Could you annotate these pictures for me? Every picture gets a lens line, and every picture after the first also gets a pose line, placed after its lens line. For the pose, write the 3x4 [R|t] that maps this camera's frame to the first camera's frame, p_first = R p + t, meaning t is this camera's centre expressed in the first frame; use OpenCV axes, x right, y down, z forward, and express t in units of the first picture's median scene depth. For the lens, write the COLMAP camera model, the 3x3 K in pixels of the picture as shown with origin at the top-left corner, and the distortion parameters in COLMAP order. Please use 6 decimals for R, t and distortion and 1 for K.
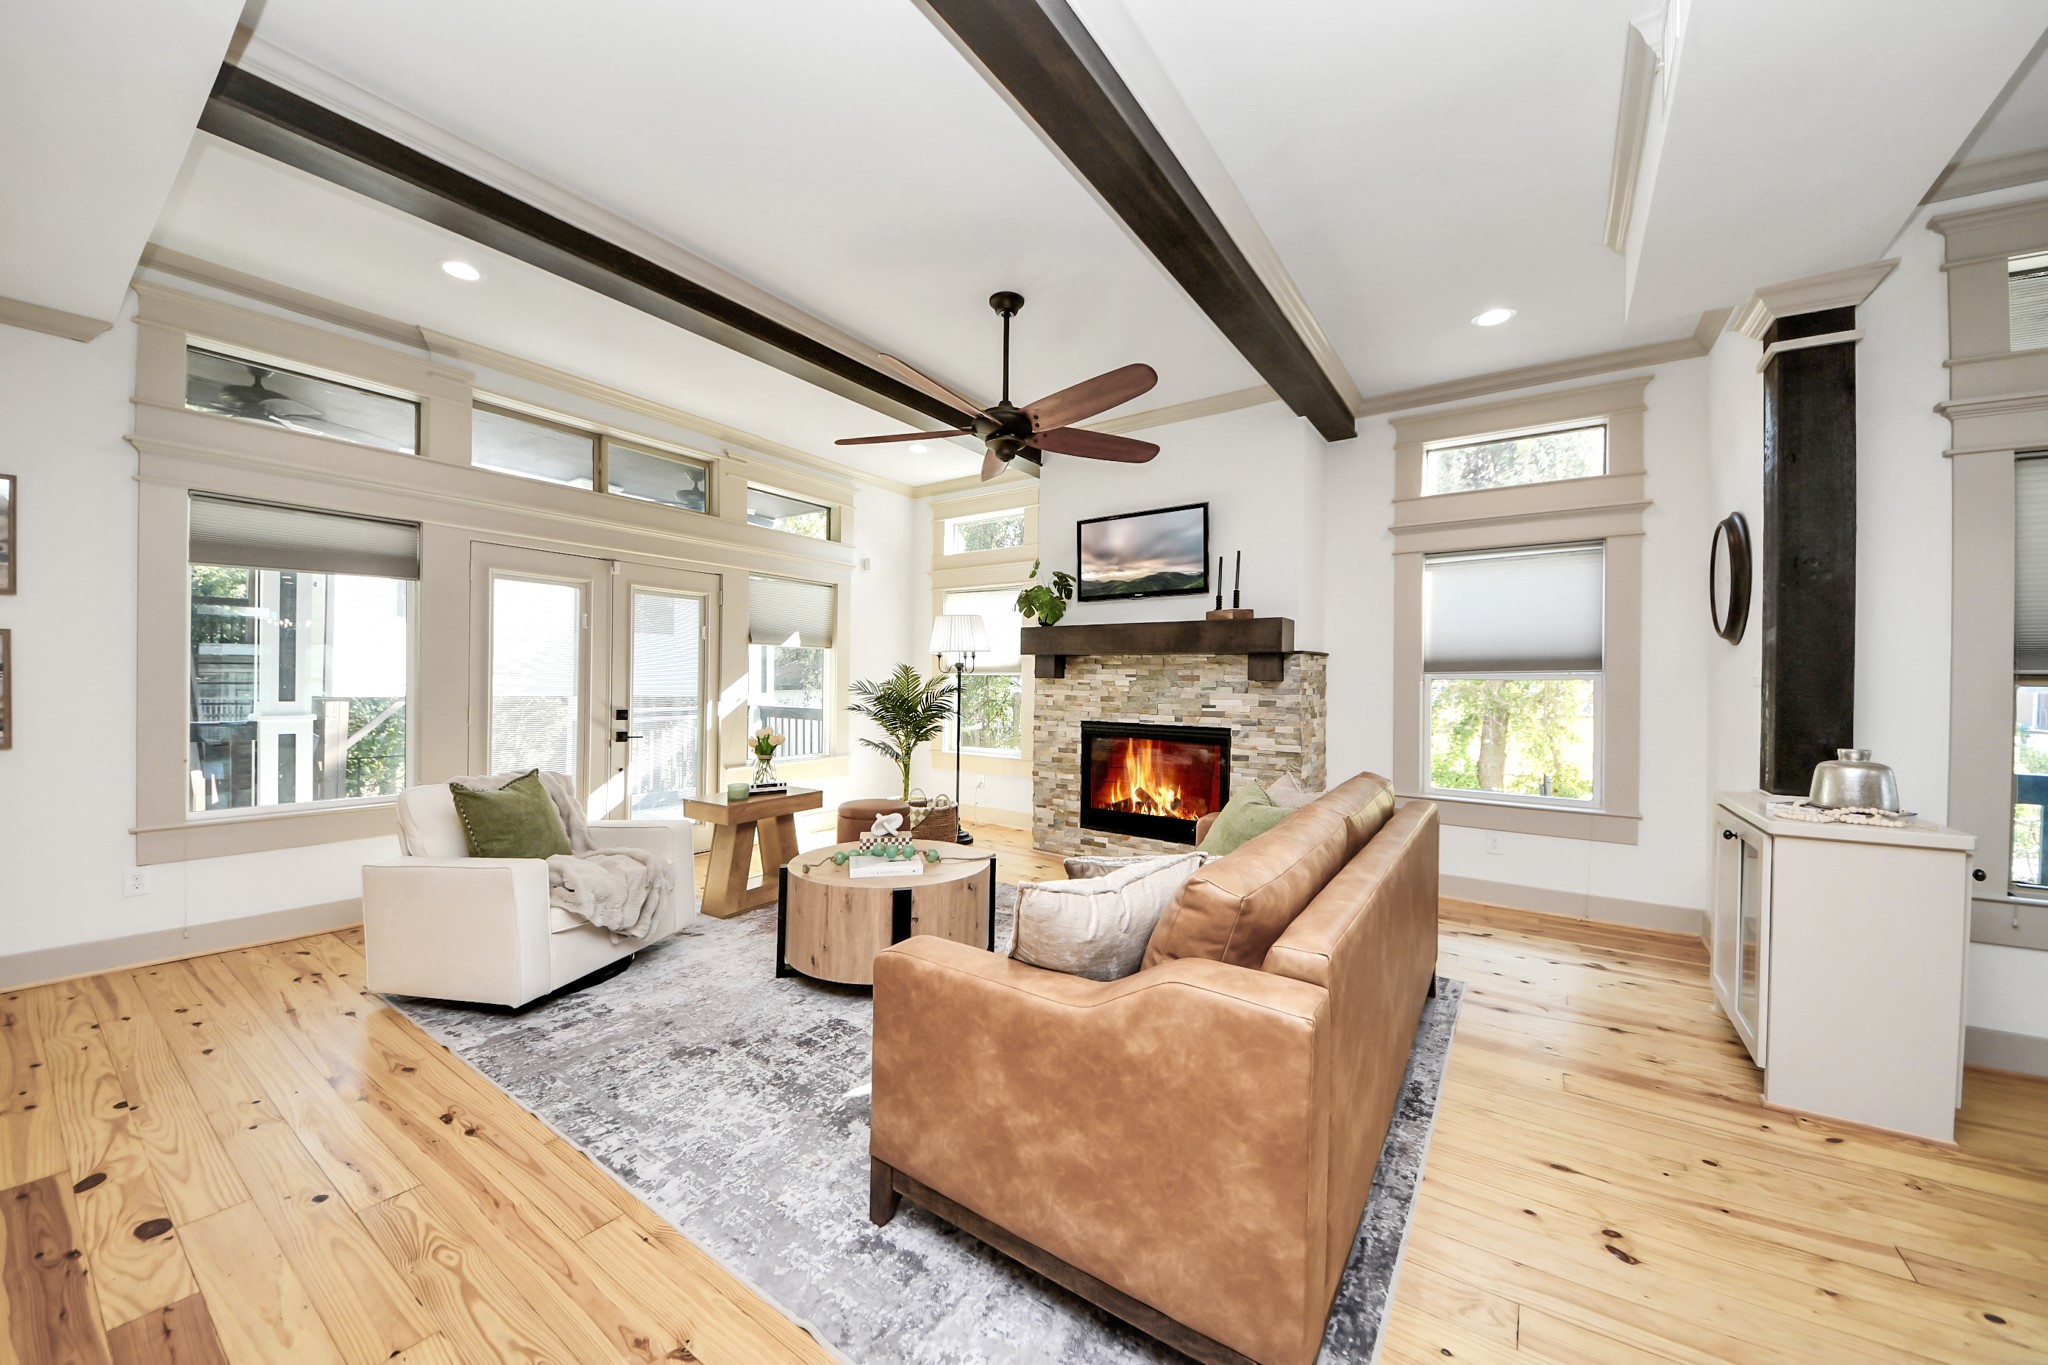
lens RADIAL K [[721.0, 0, 1007.9], [0, 721.0, 679.5], [0, 0, 1]] dist [0.001147, -0.007452]
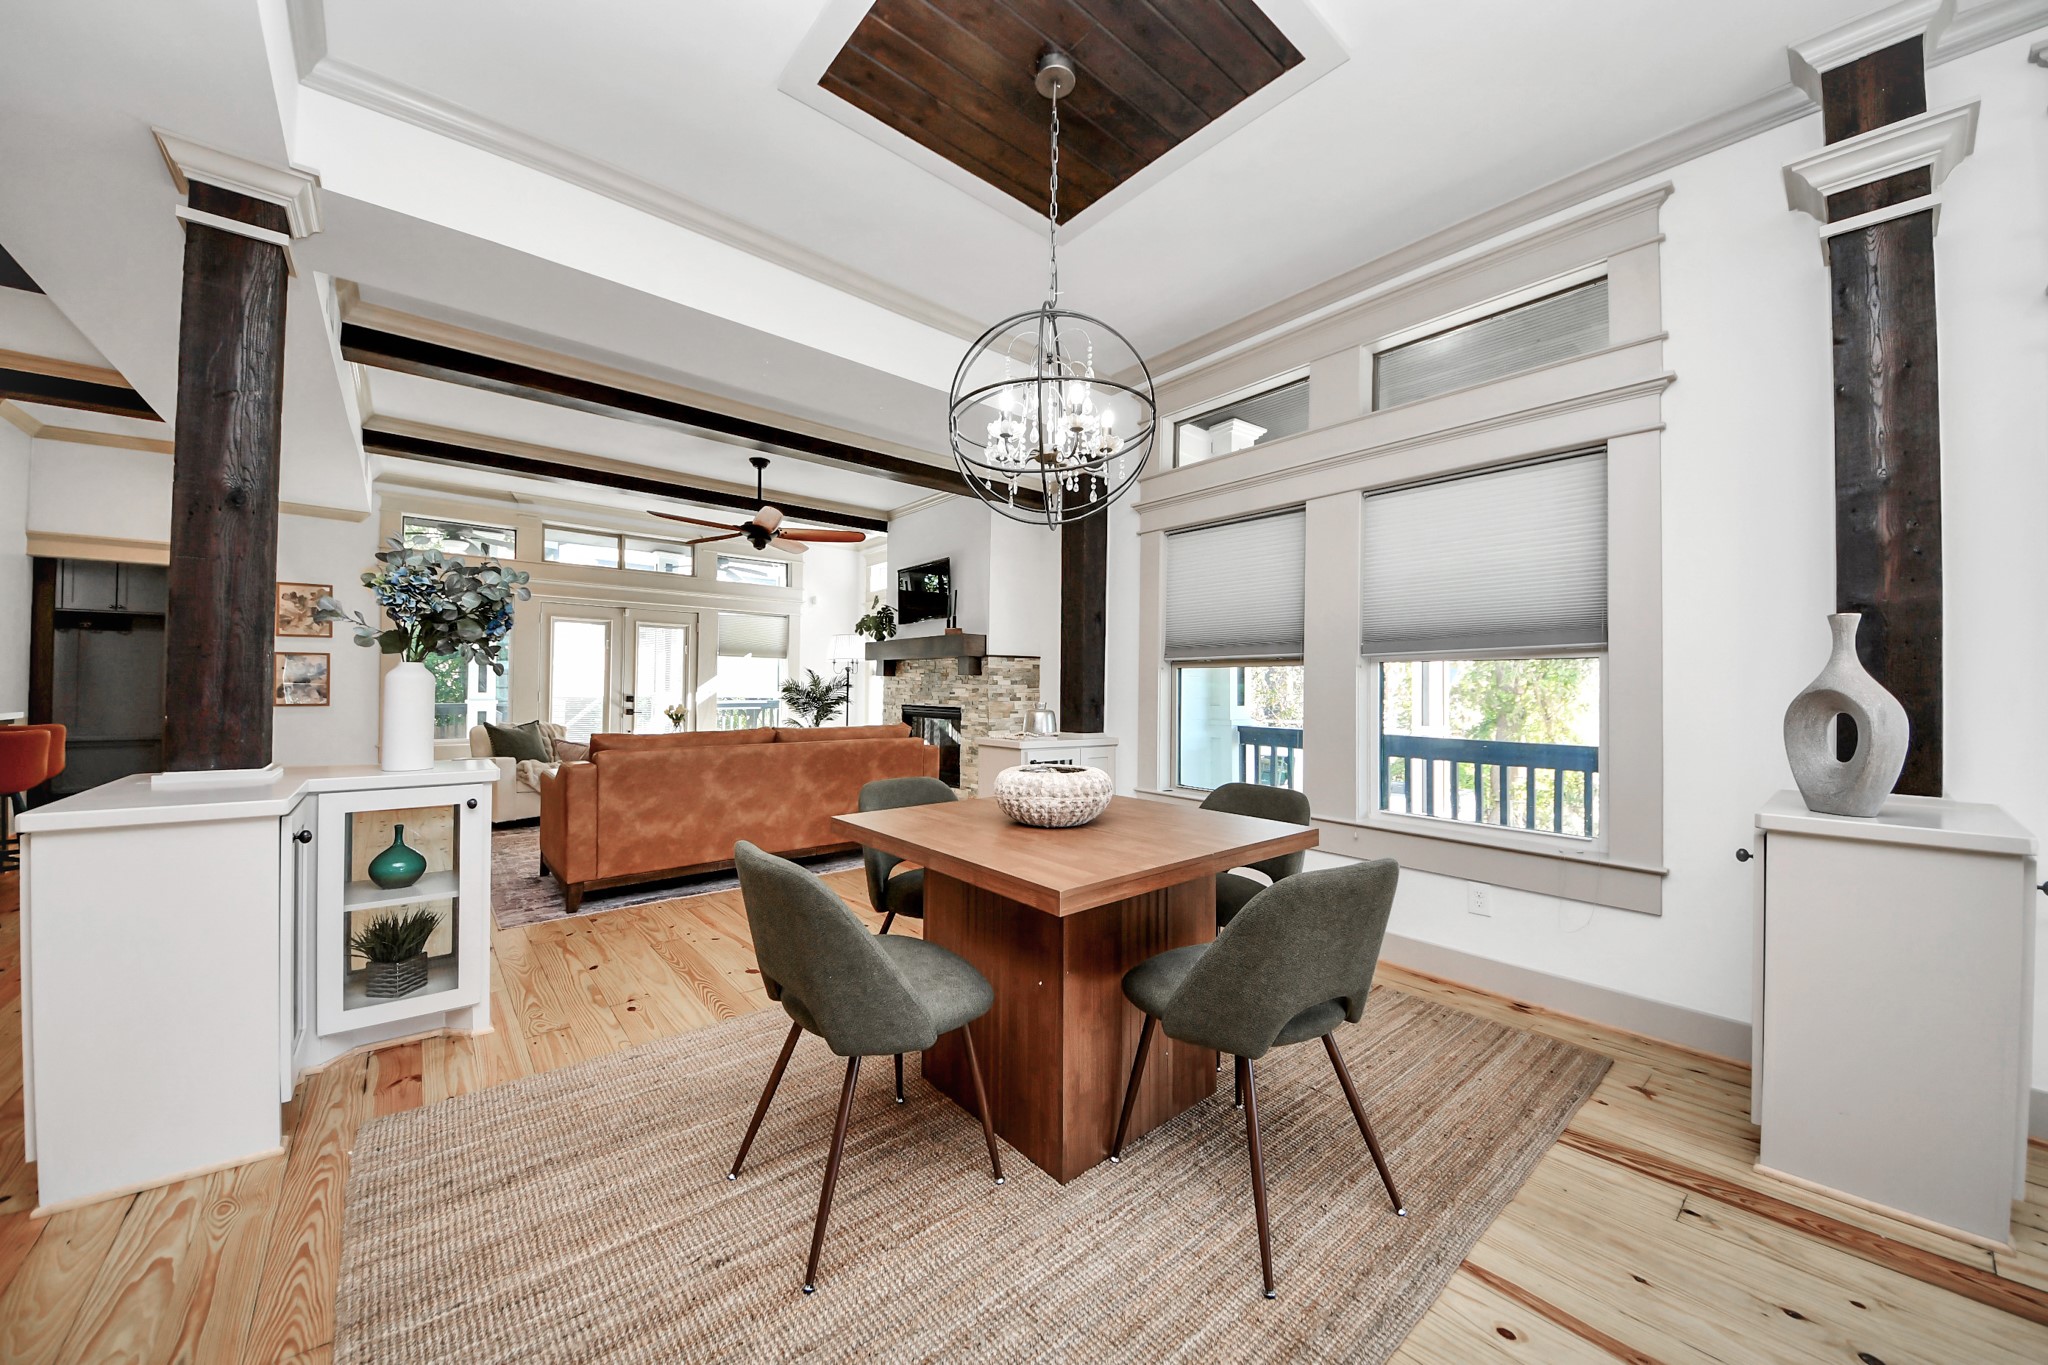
lens RADIAL K [[704.7, 0, 1014.9], [0, 704.7, 682.9], [0, 0, 1]] dist [0.000625, -0.000129]
pose [[0.965713, -0.005743, -0.259549, 0.776661], [0.003851, 0.999962, -0.007800, 0.027915], [0.259584, 0.006533, 0.965698, -0.370169]]
